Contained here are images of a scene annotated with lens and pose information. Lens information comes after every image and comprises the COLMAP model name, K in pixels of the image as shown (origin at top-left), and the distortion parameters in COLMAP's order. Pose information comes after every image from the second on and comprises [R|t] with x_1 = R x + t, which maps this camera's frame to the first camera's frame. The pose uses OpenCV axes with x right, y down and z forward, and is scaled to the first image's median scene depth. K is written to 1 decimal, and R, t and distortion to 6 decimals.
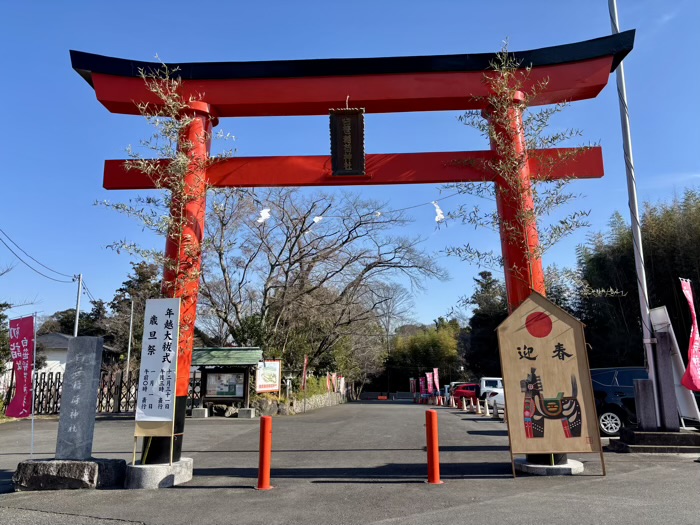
lens RADIAL K [[544.4, 0, 350.0], [0, 544.4, 262.5], [0, 0, 1]] dist [0.045536, 0.003201]
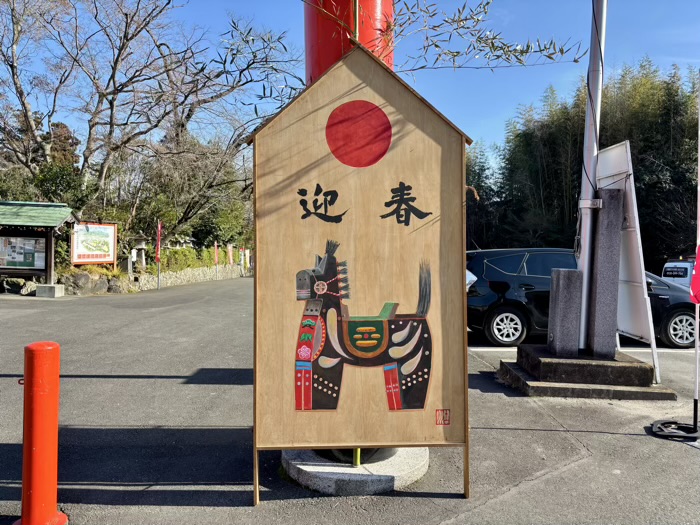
lens RADIAL K [[544.4, 0, 350.0], [0, 544.4, 262.5], [0, 0, 1]] dist [0.045536, 0.003201]
pose [[0.990726, 0.035436, 0.131175, 0.236028], [-0.064208, 0.972903, 0.222121, 0.094614], [-0.119749, -0.228484, 0.966155, 0.490272]]
